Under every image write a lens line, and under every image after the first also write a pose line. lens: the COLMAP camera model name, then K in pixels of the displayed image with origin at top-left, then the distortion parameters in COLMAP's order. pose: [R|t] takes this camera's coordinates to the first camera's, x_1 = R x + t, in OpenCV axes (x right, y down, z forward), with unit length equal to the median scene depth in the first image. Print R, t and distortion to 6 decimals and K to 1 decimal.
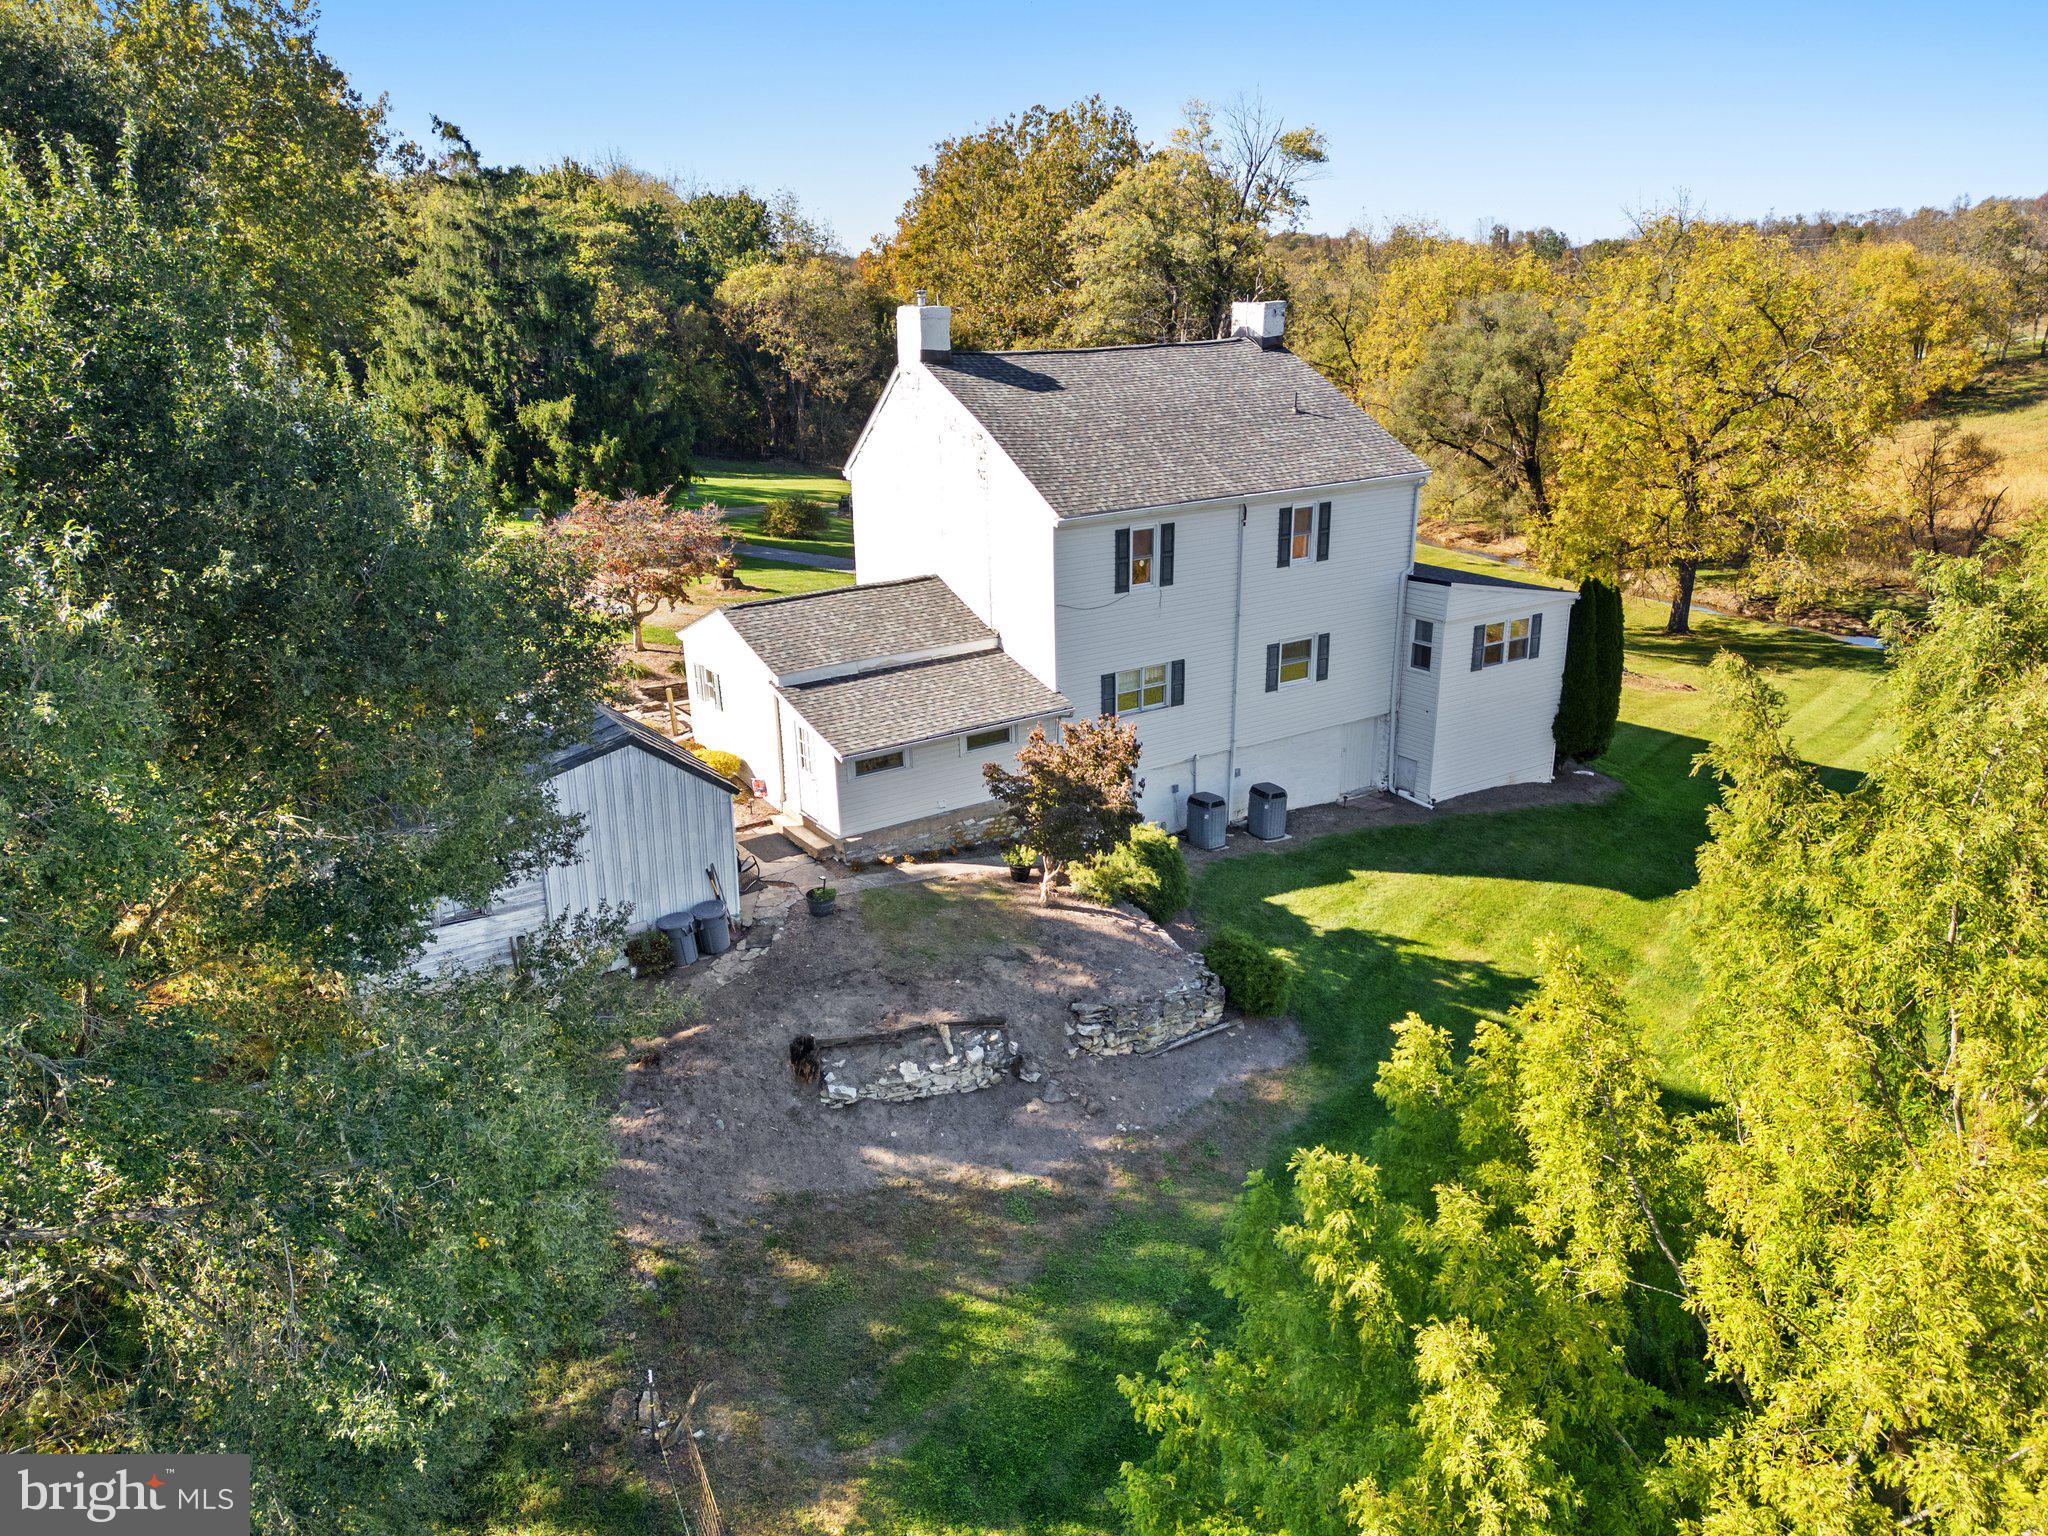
lens RADIAL K [[1476.4, 0, 1009.4], [0, 1476.4, 764.2], [0, 0, 1]] dist [0.086604, -0.088836]
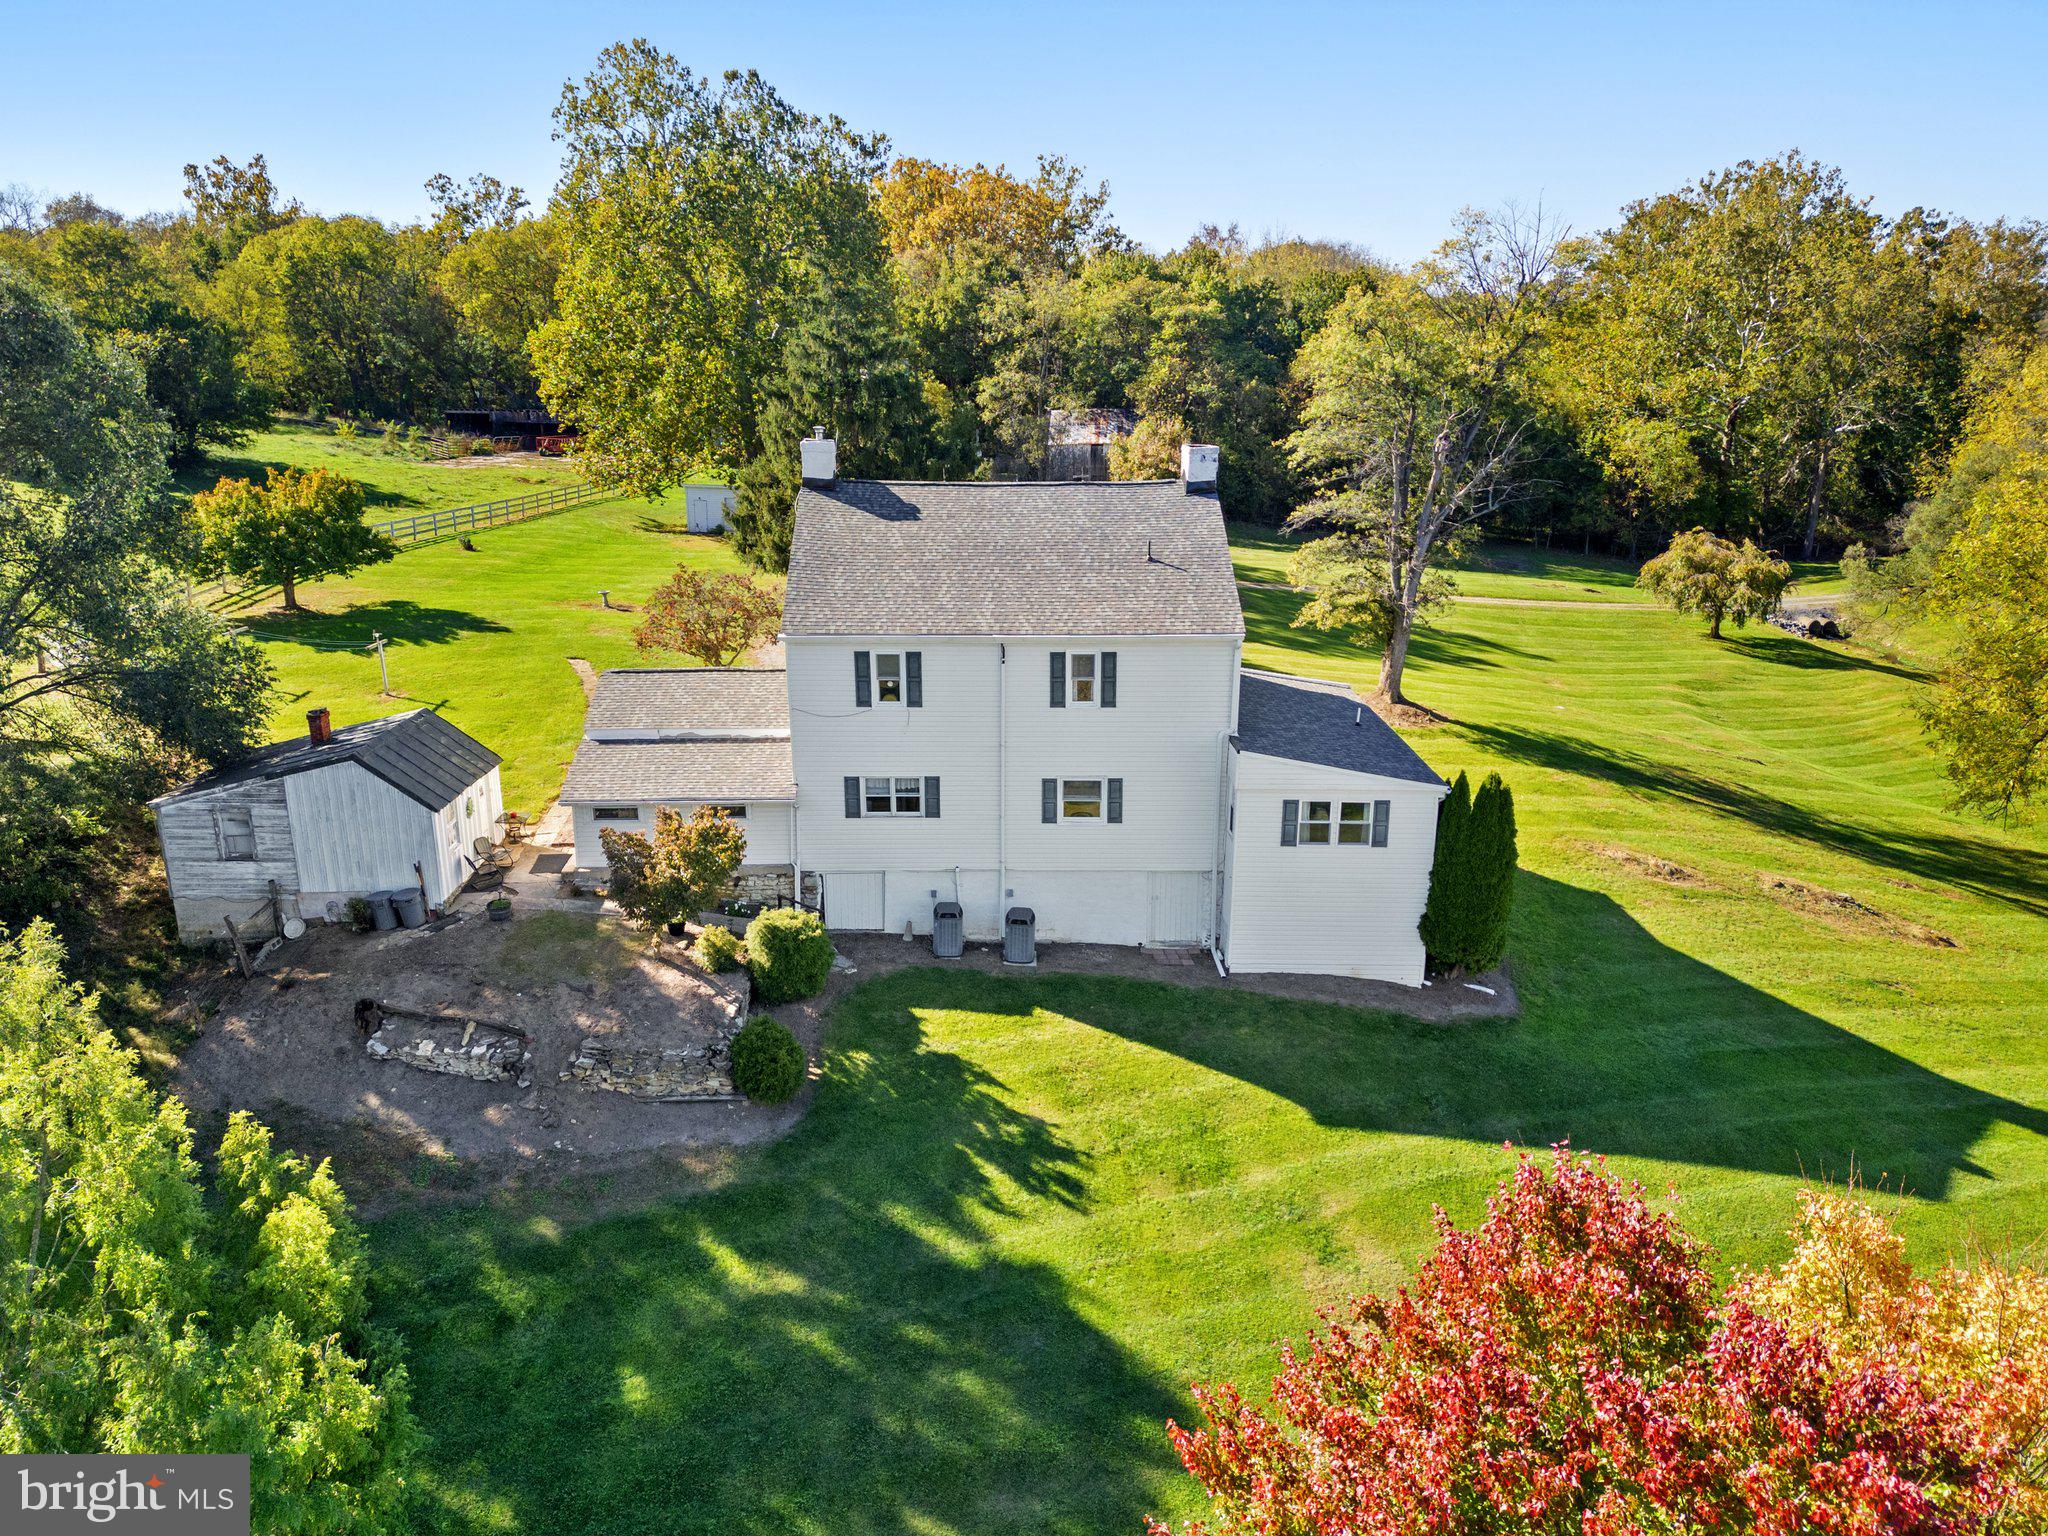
lens RADIAL K [[1476.4, 0, 1009.4], [0, 1476.4, 764.2], [0, 0, 1]] dist [0.086604, -0.088836]
pose [[0.831495, 0.172641, -0.528026, 0.708242], [-0.184524, 0.982351, 0.030611, -0.118899], [0.523992, 0.071980, 0.848676, 0.106375]]
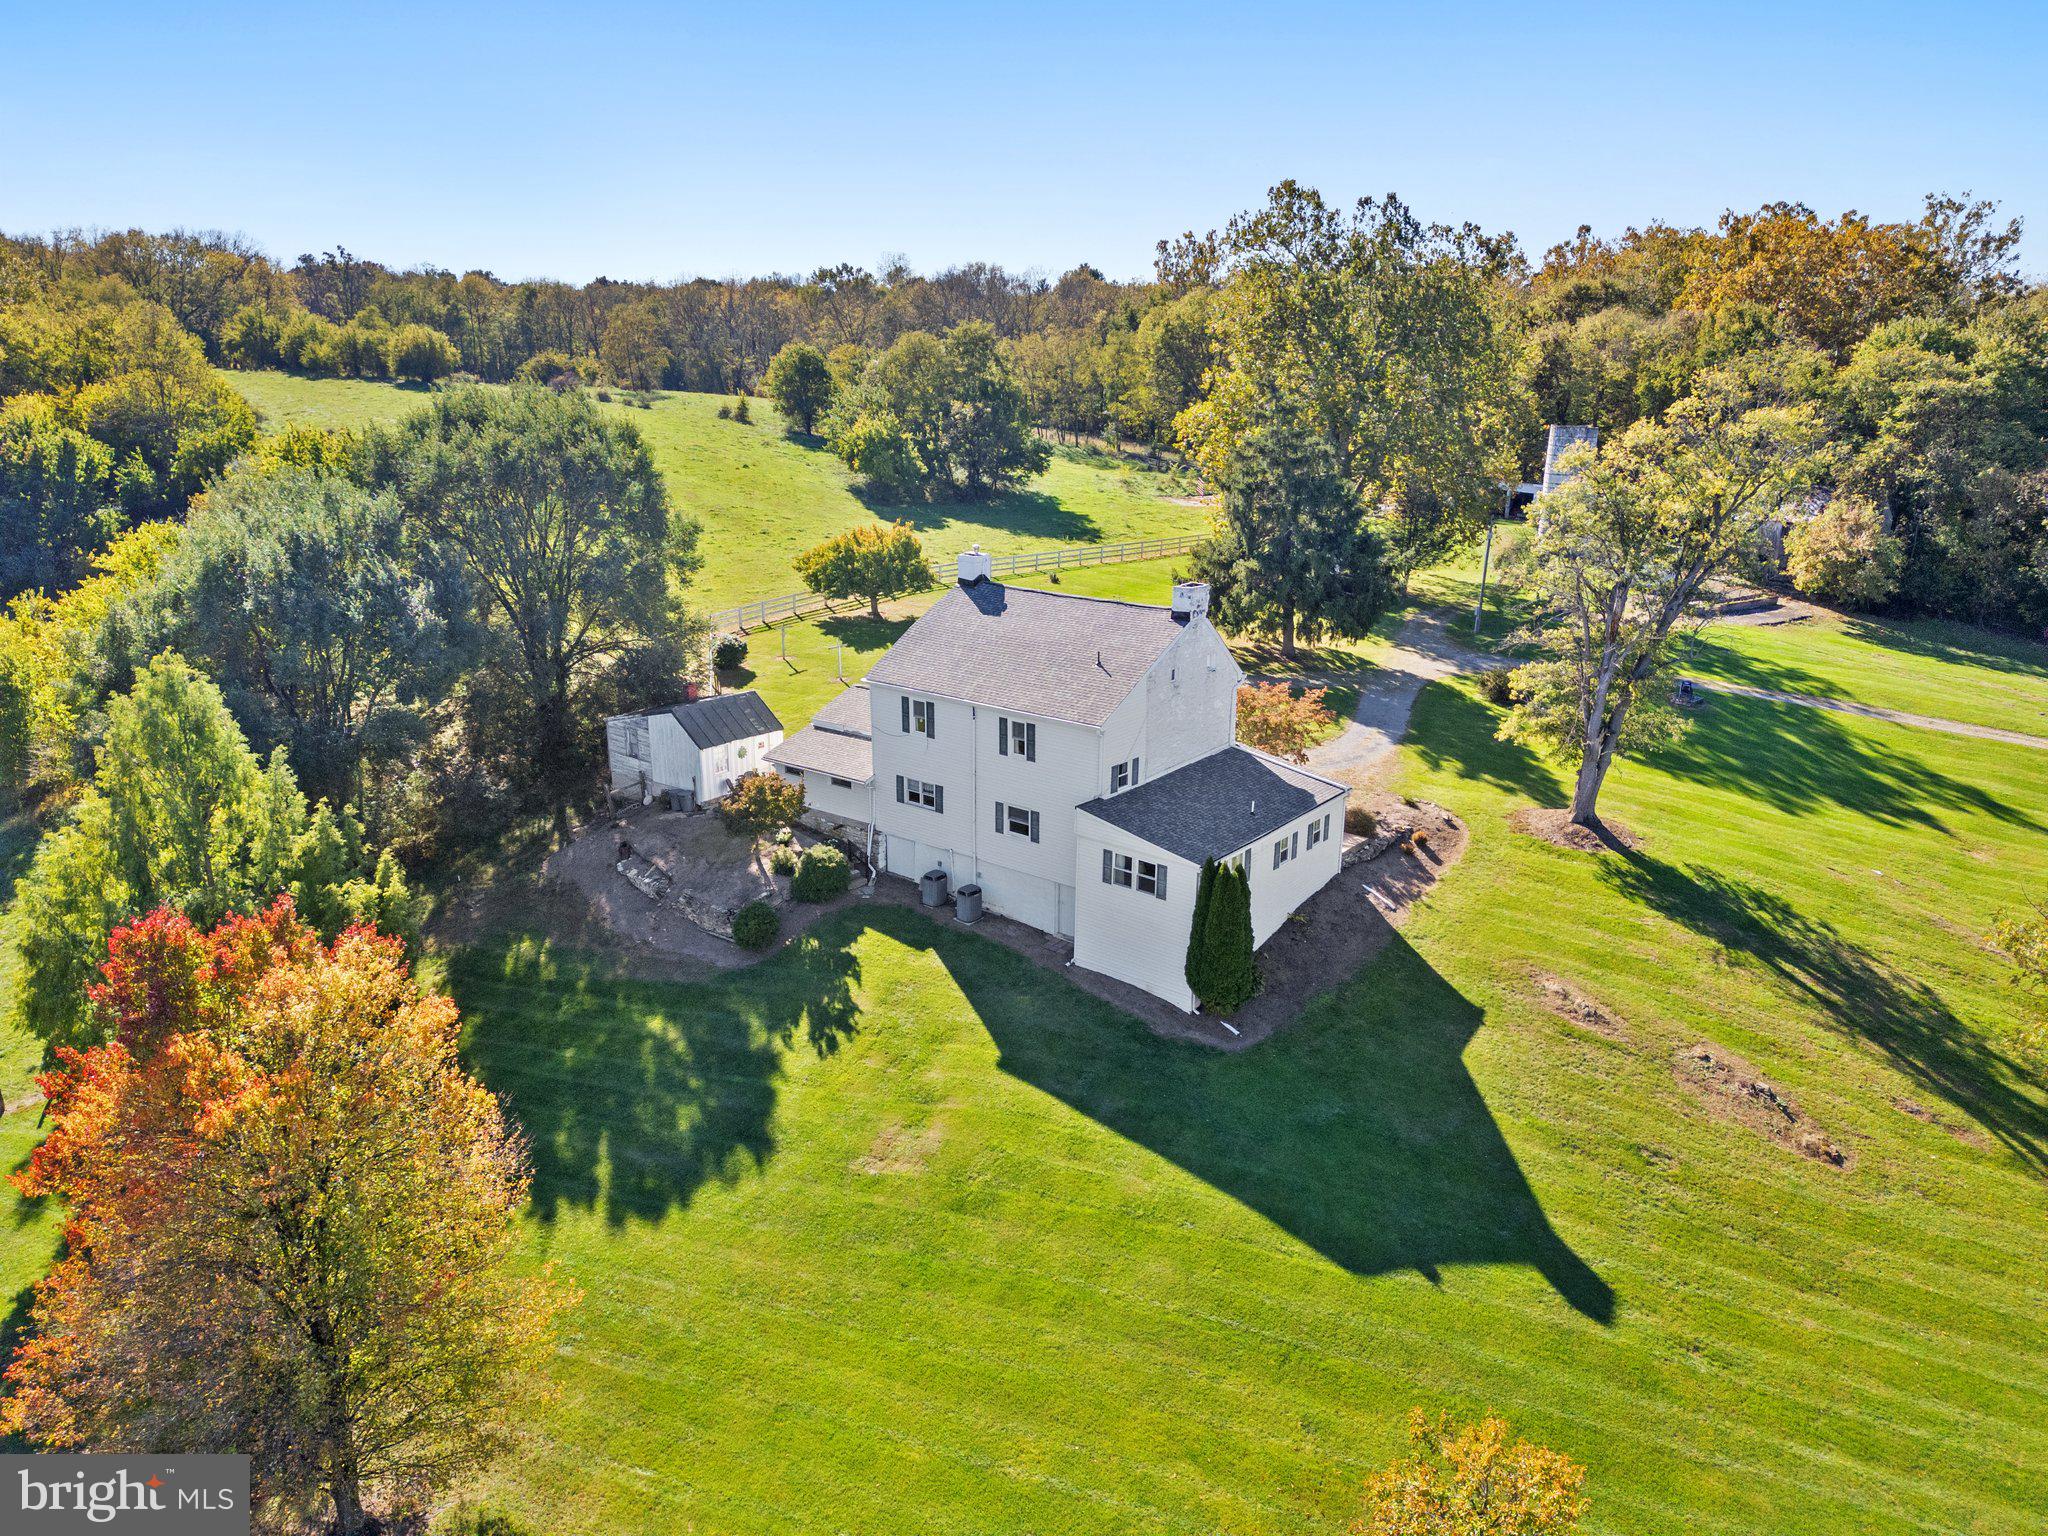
lens RADIAL K [[1425.6, 0, 1062.0], [0, 1425.6, 760.8], [0, 0, 1]] dist [0.184997, -0.173110]
pose [[0.328177, 0.290606, -0.898804, 1.515207], [-0.308577, 0.932282, 0.188760, -0.420667], [0.892793, 0.215403, 0.395628, 0.475581]]
